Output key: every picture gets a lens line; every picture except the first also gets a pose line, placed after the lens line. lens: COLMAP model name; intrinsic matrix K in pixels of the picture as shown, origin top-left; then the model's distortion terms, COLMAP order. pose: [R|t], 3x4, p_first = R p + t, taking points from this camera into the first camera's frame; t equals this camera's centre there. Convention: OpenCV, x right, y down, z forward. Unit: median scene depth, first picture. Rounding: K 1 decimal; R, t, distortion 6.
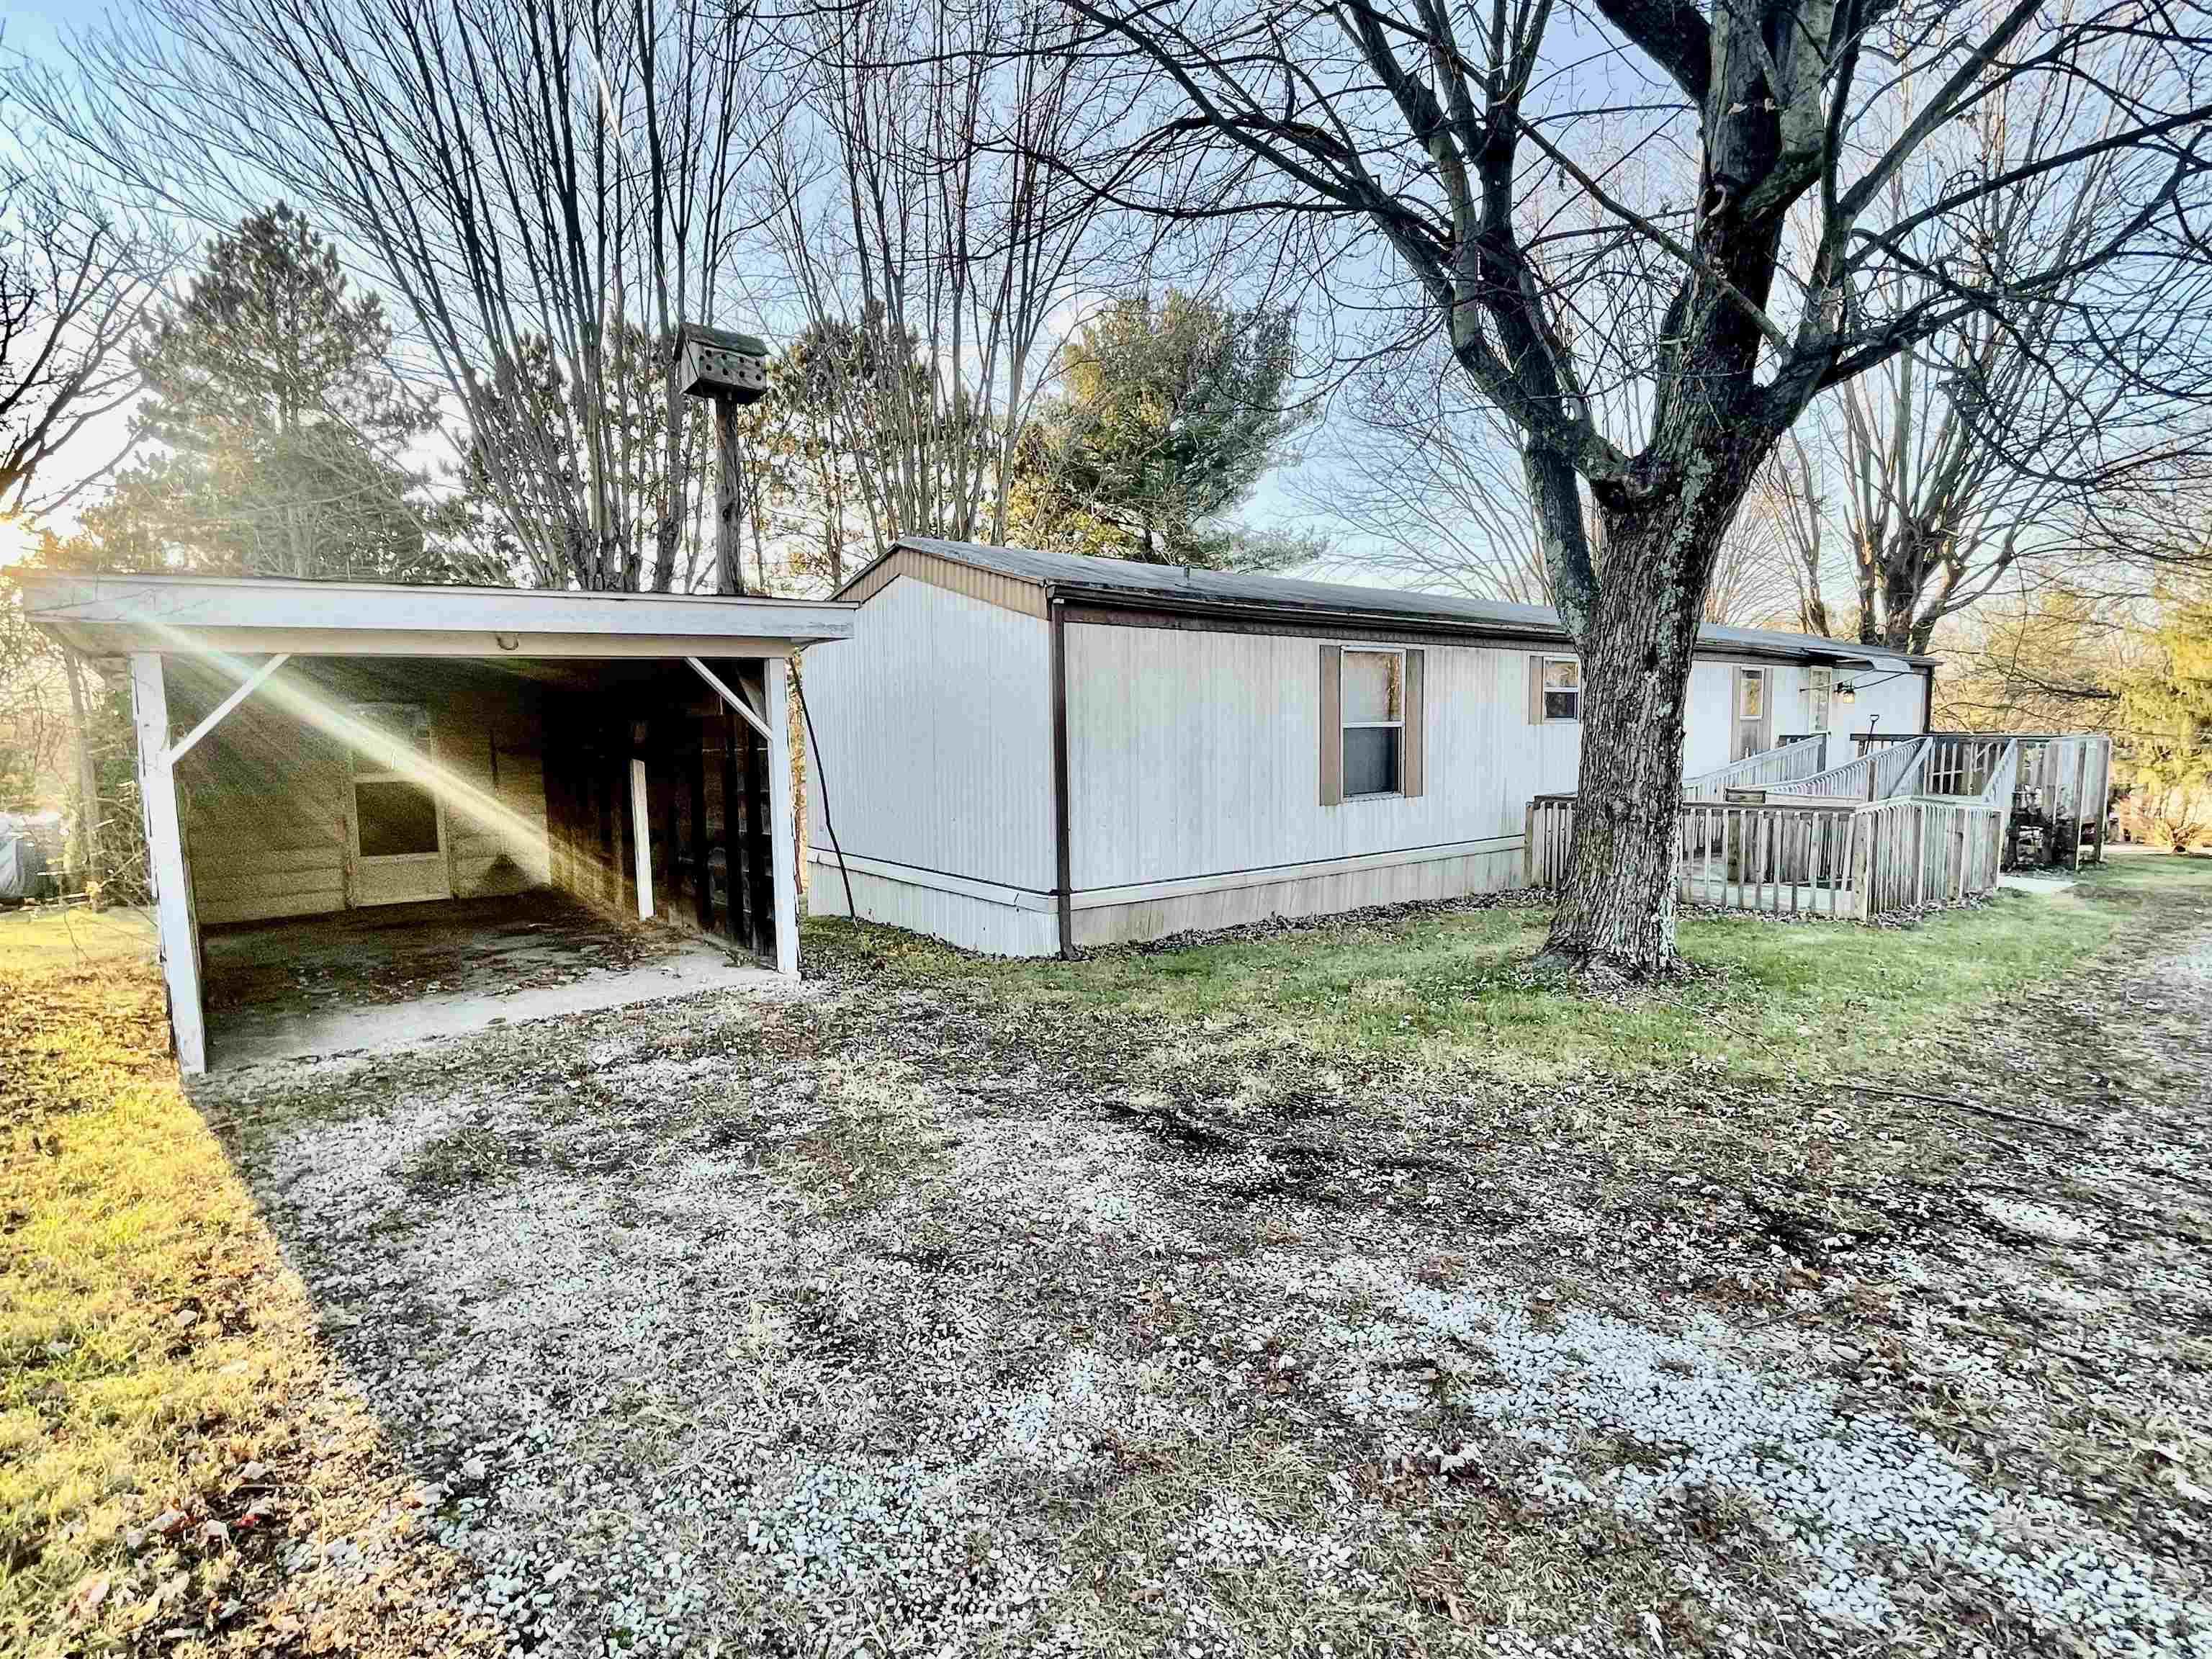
lens RADIAL K [[1094.9, 0, 1105.1], [0, 1094.9, 832.9], [0, 0, 1]] dist [-0.001765, -0.000037]
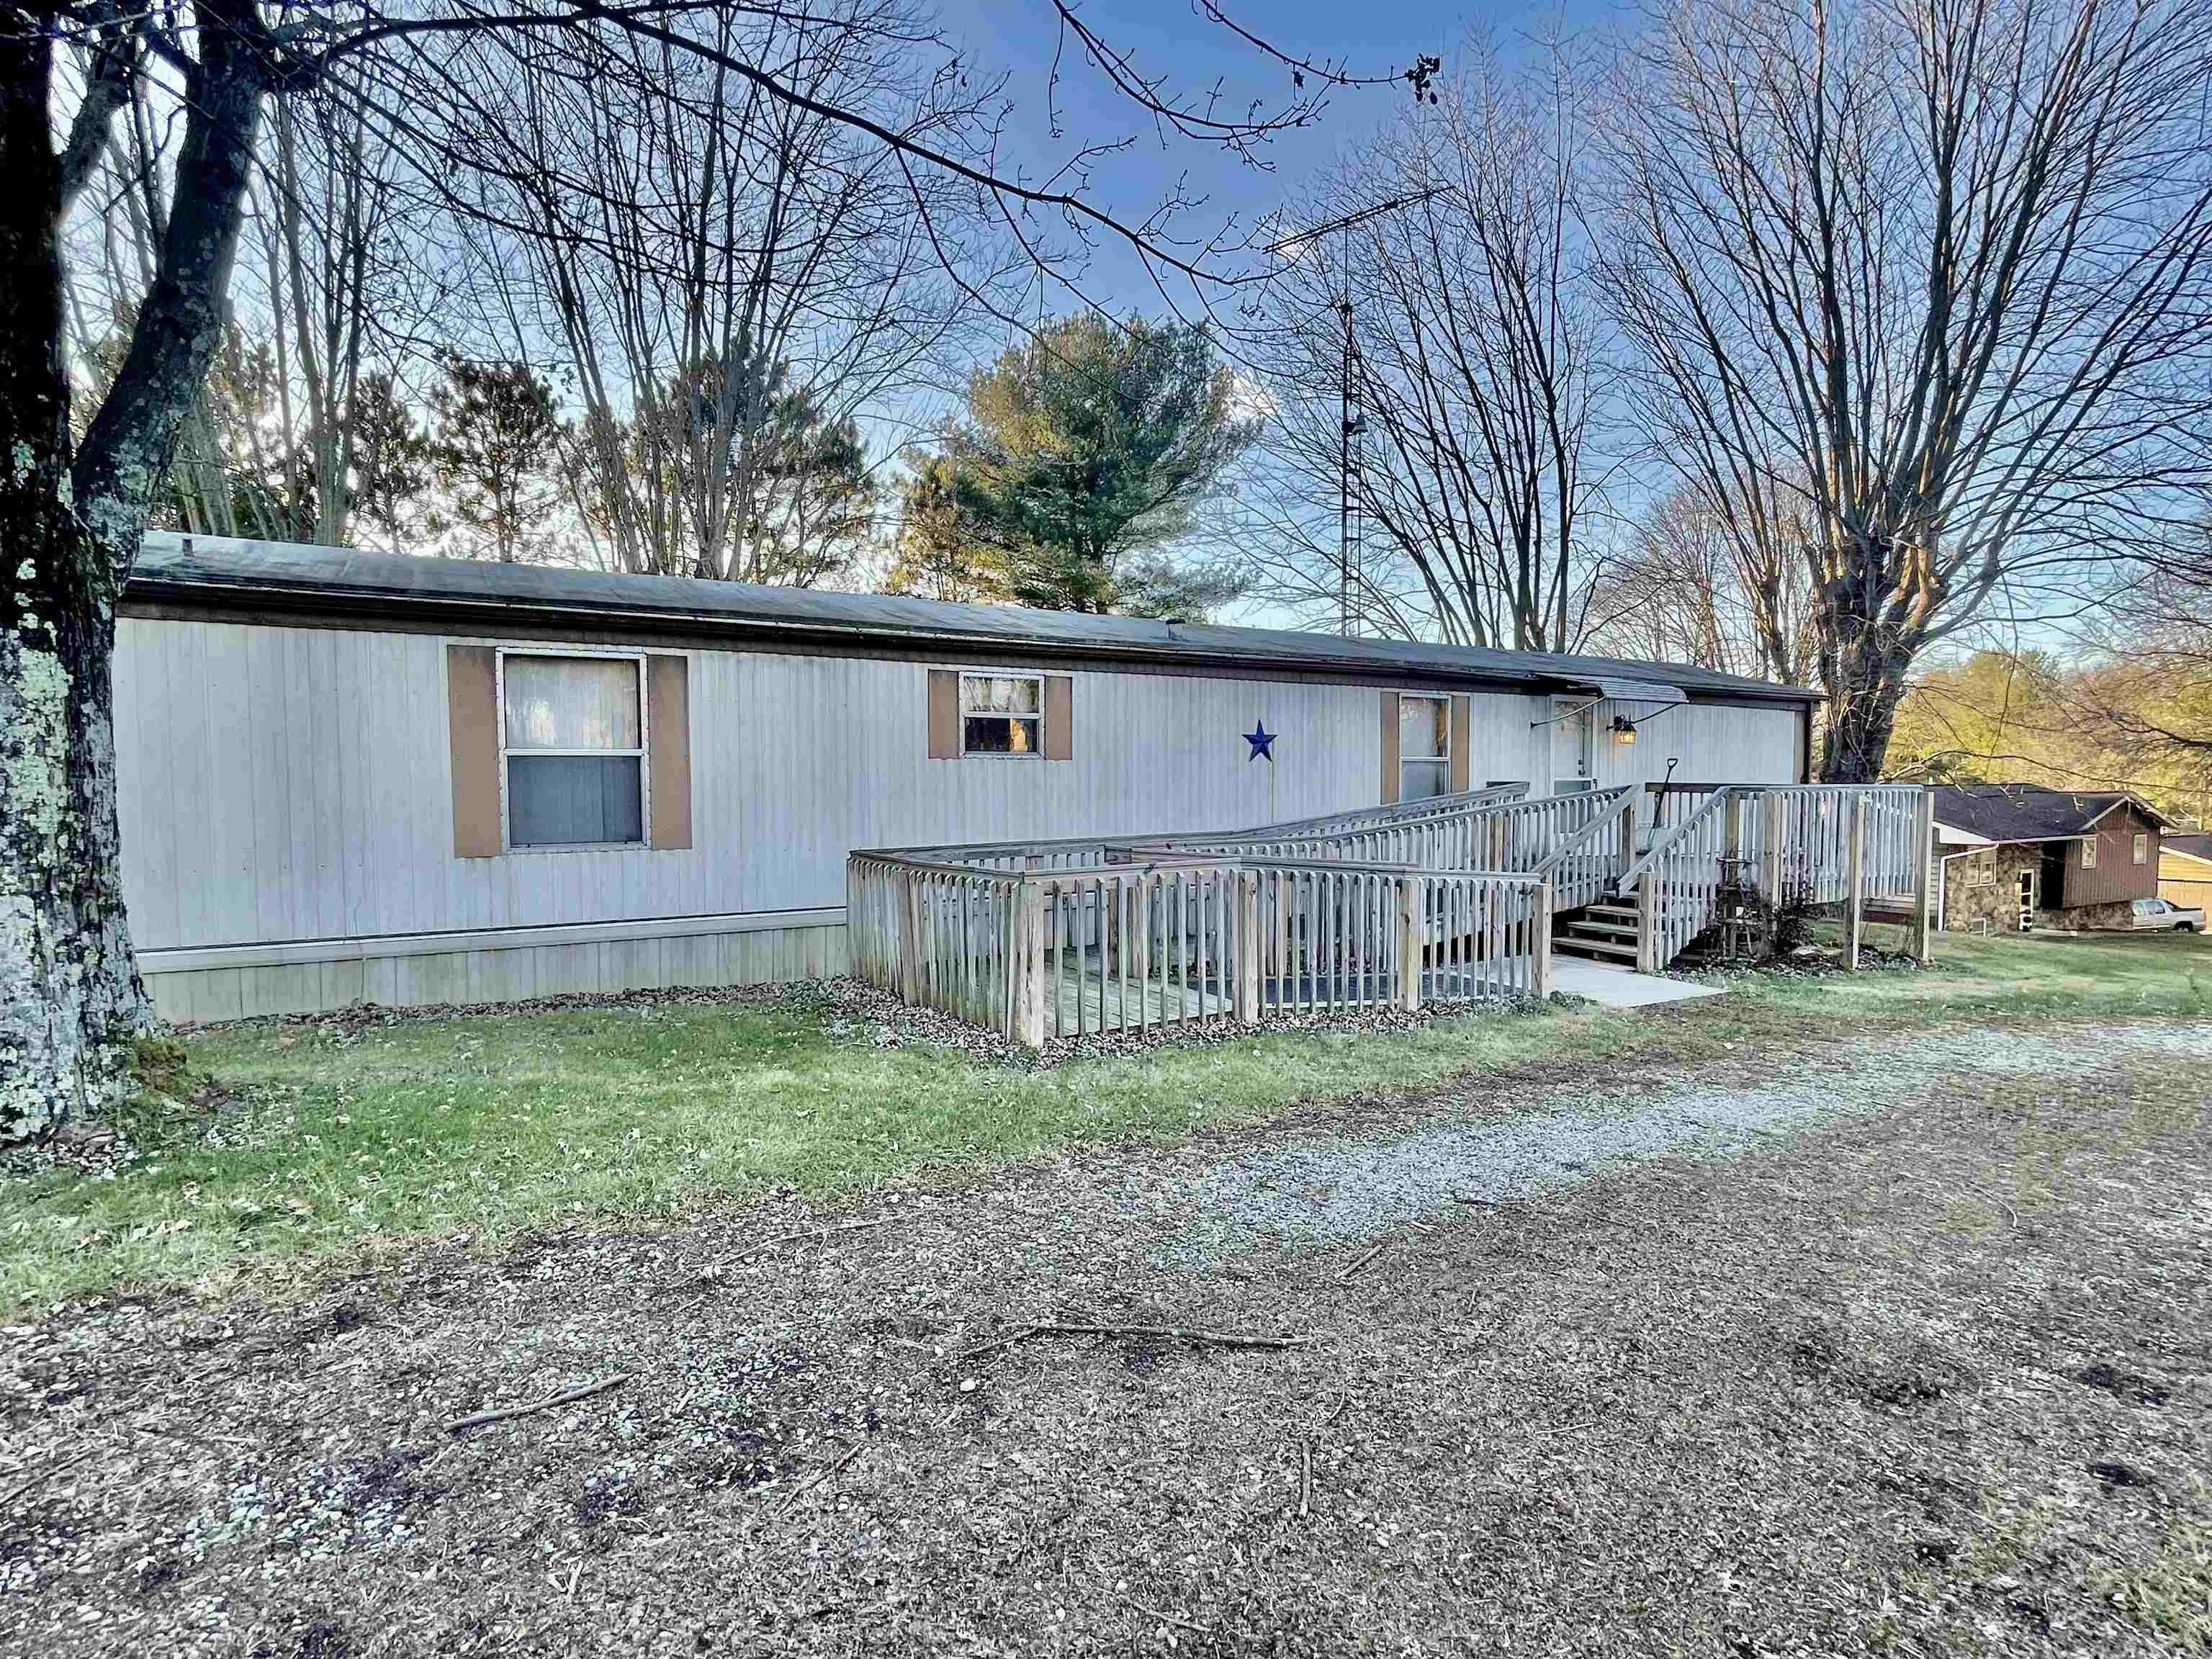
lens RADIAL K [[1094.9, 0, 1107.2], [0, 1094.9, 827.5], [0, 0, 1]] dist [-0.001765, -0.000037]
pose [[0.991996, 0.013765, -0.125513, 0.673476], [-0.020508, 0.998406, -0.052588, -0.014498], [0.124589, 0.054741, 0.990697, 0.289360]]
